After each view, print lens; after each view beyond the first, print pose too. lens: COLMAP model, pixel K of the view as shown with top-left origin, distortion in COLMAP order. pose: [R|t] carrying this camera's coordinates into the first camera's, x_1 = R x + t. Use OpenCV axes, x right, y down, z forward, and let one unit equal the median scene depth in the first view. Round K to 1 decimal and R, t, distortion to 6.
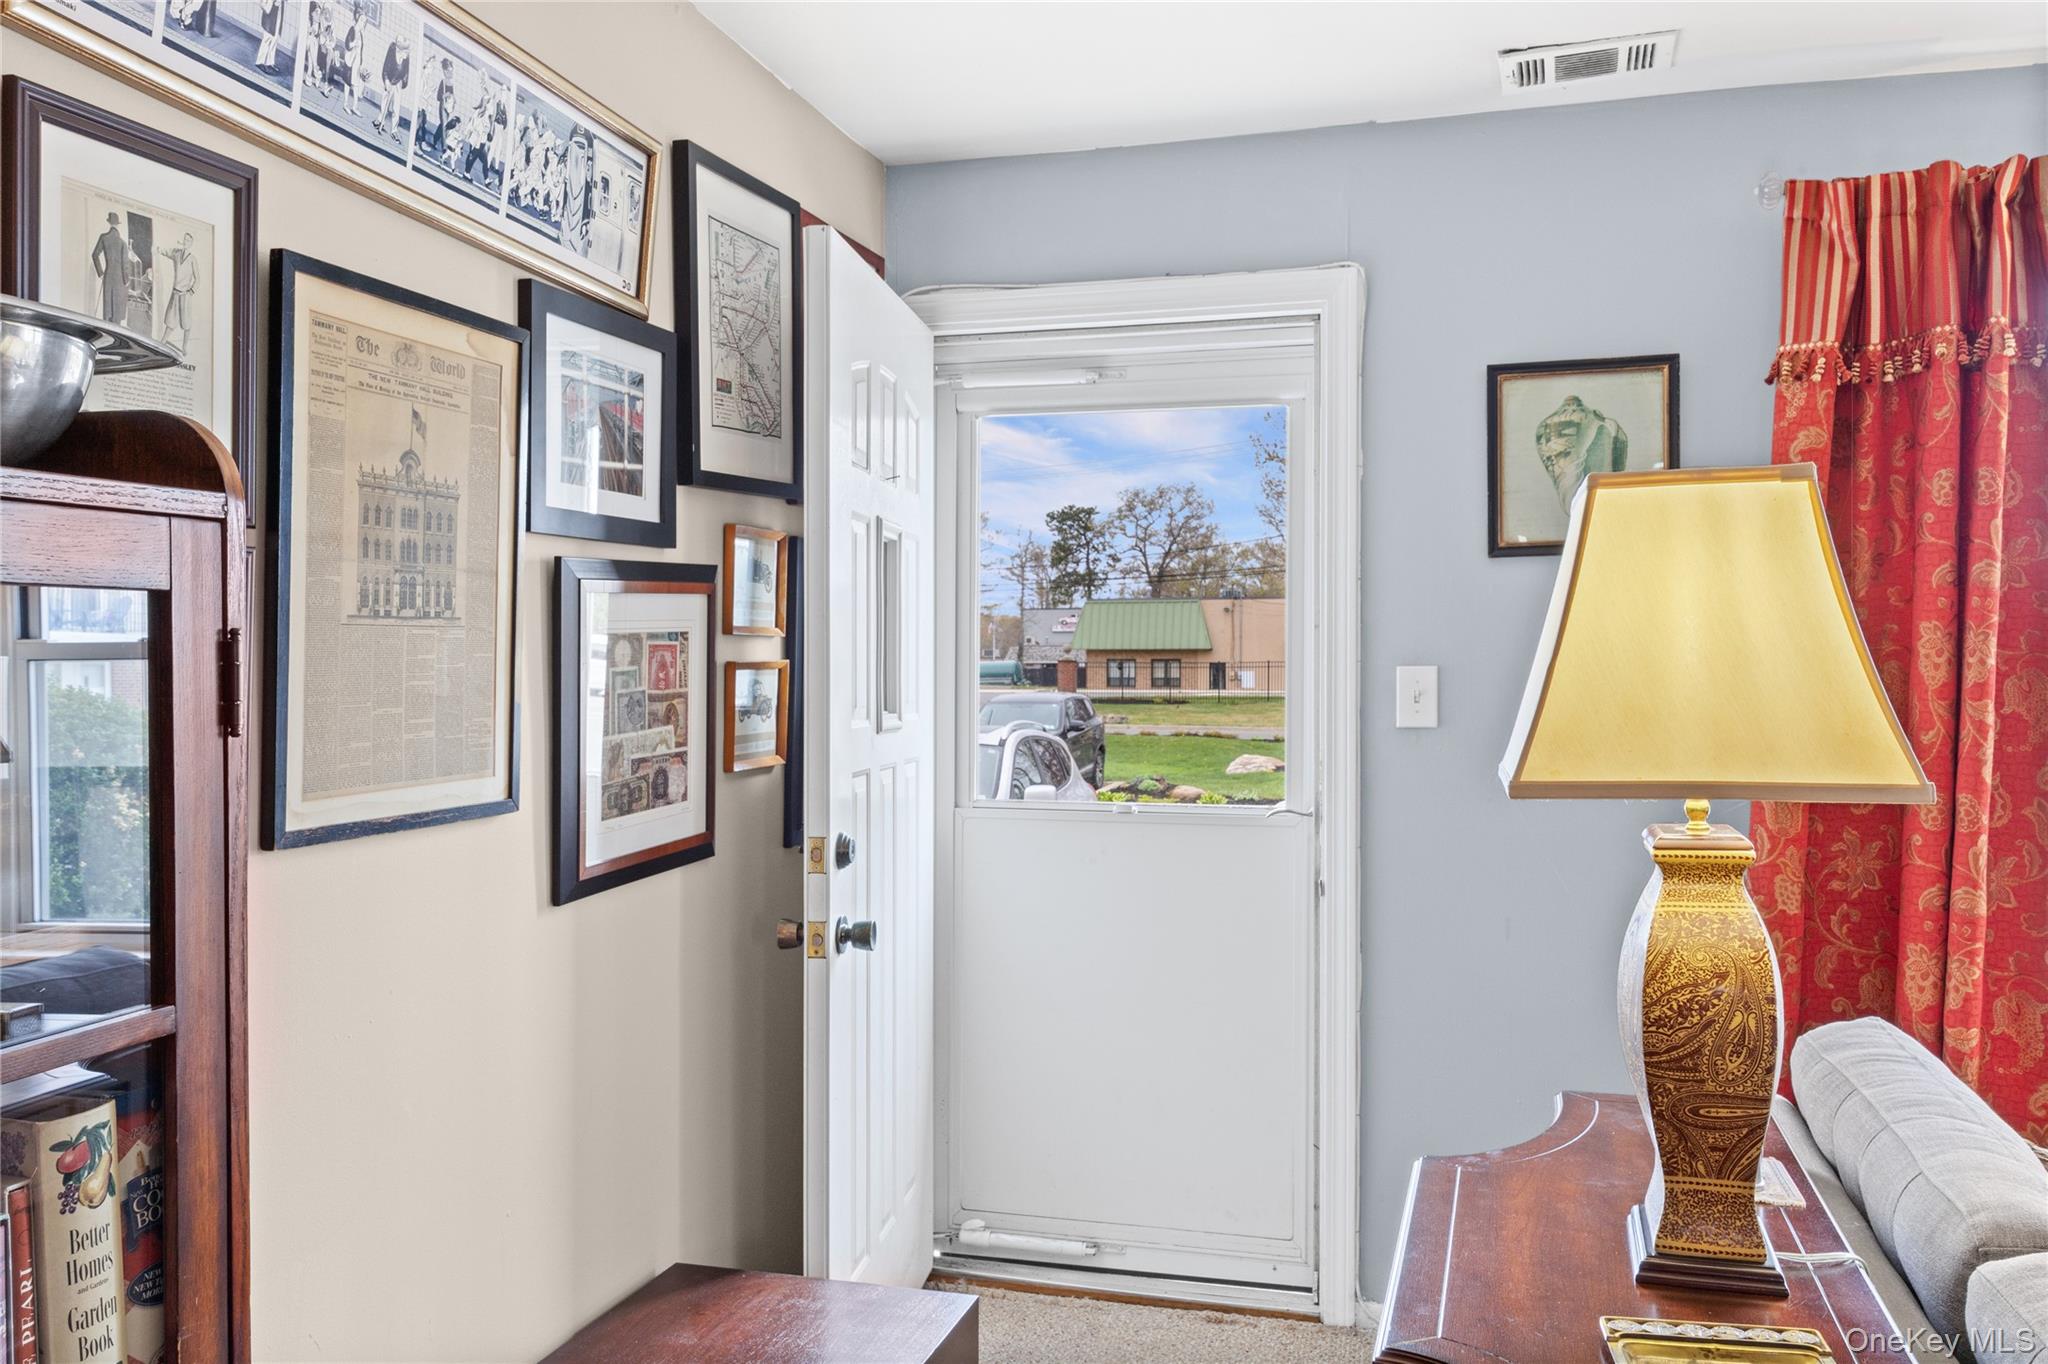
lens RADIAL K [[1696.6, 0, 1024.0], [0, 1696.6, 682.0], [0, 0, 1]] dist [-0.005379, -0.002826]
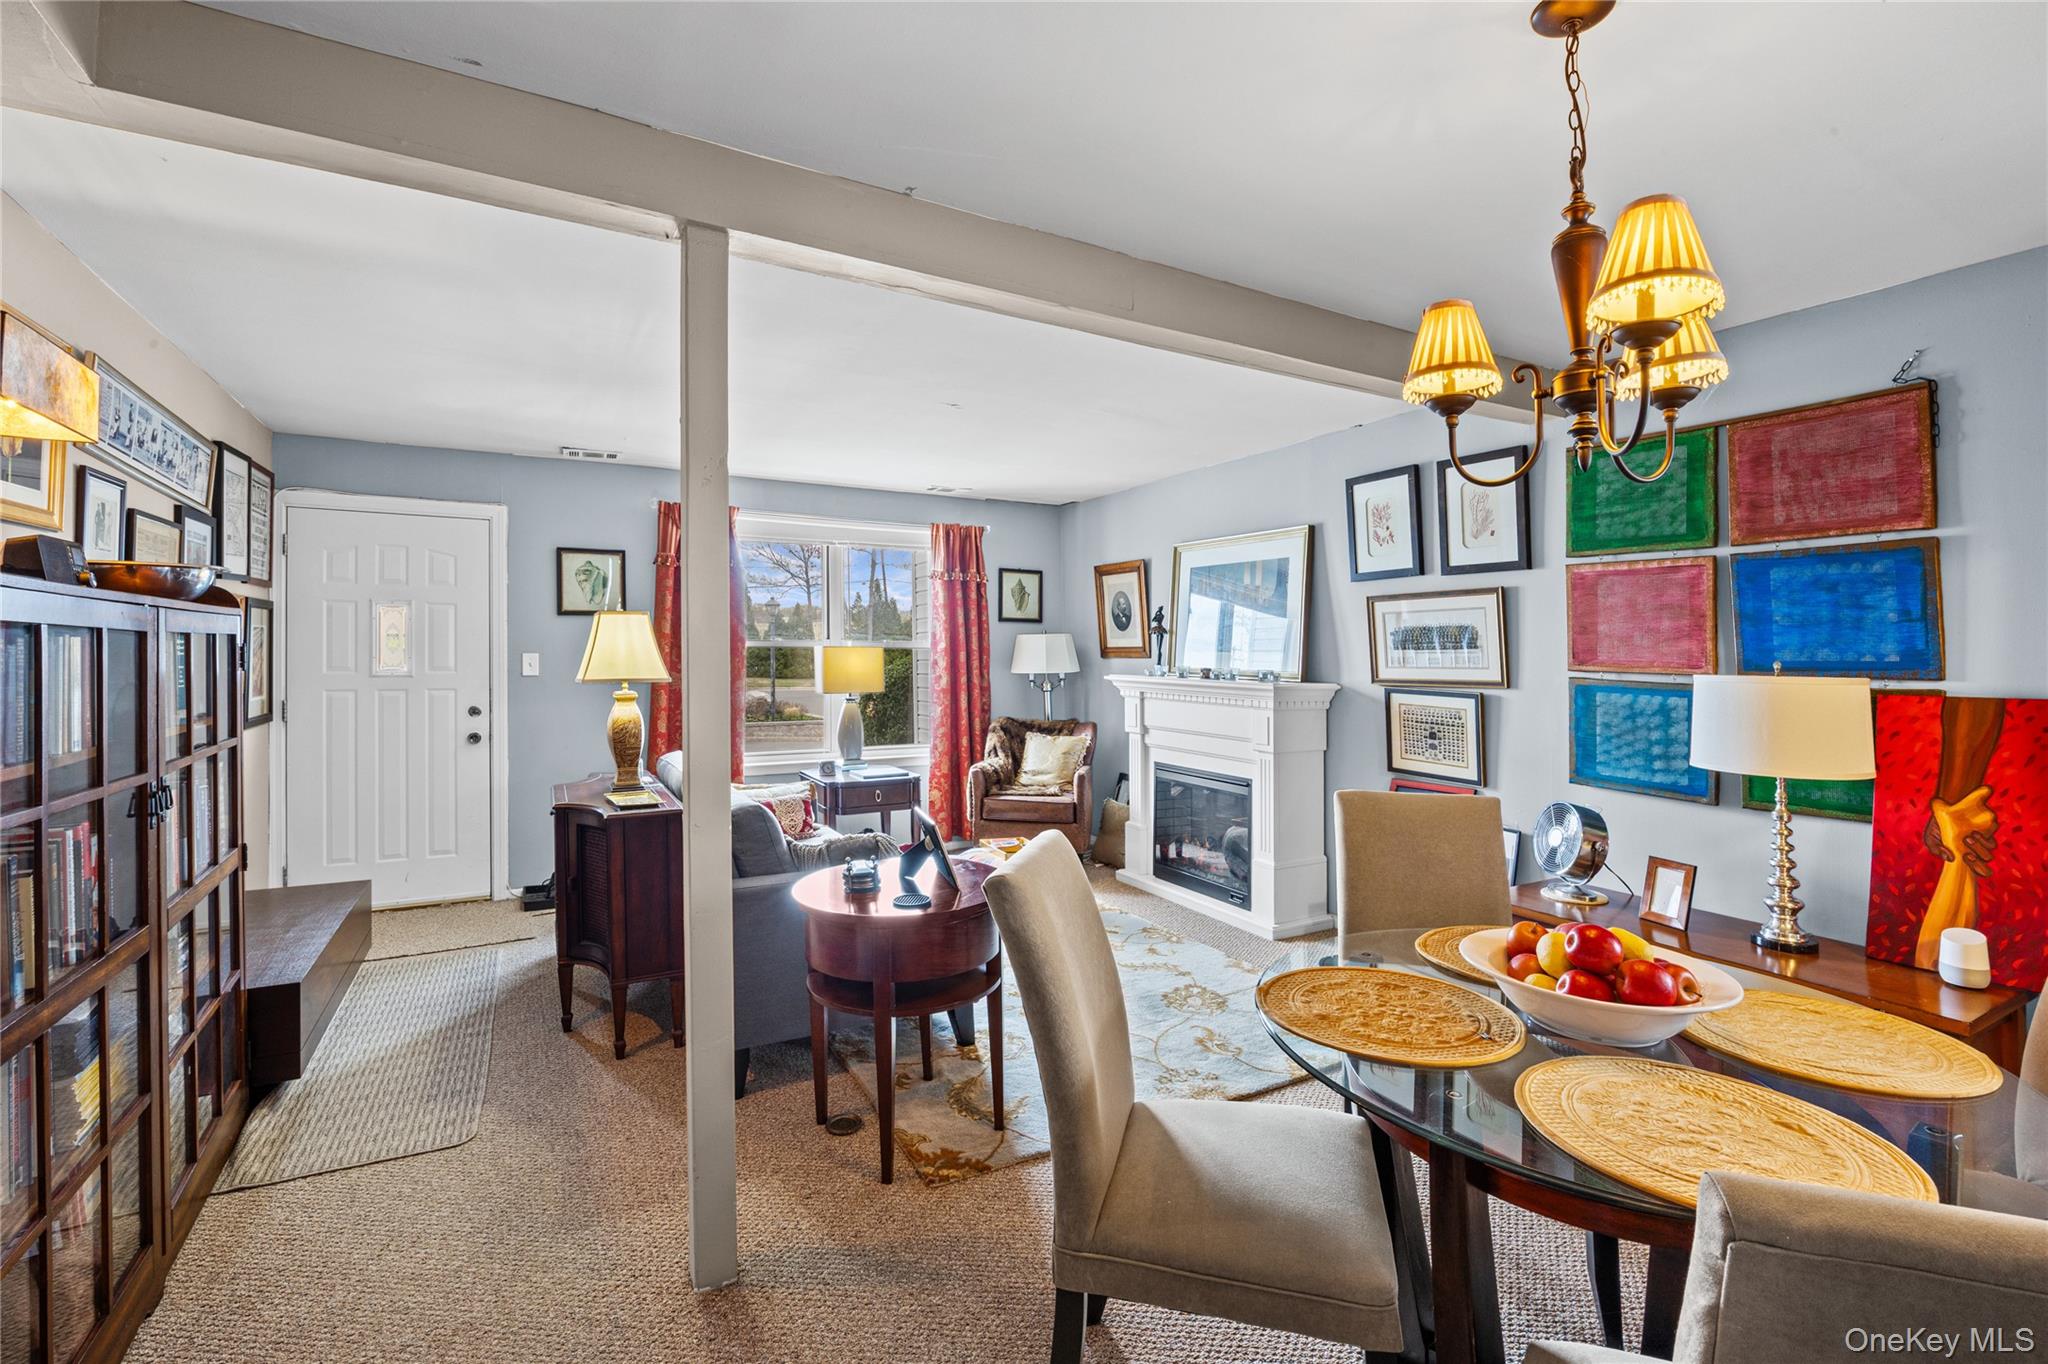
lens RADIAL K [[898.6, 0, 1024.0], [0, 898.6, 682.0], [0, 0, 1]] dist [-0.001365, -0.000150]
pose [[0.713957, -0.012402, 0.700080, -0.336088], [-0.003581, 0.999765, 0.021363, 0.006580], [-0.700180, -0.017759, 0.713745, -0.939968]]
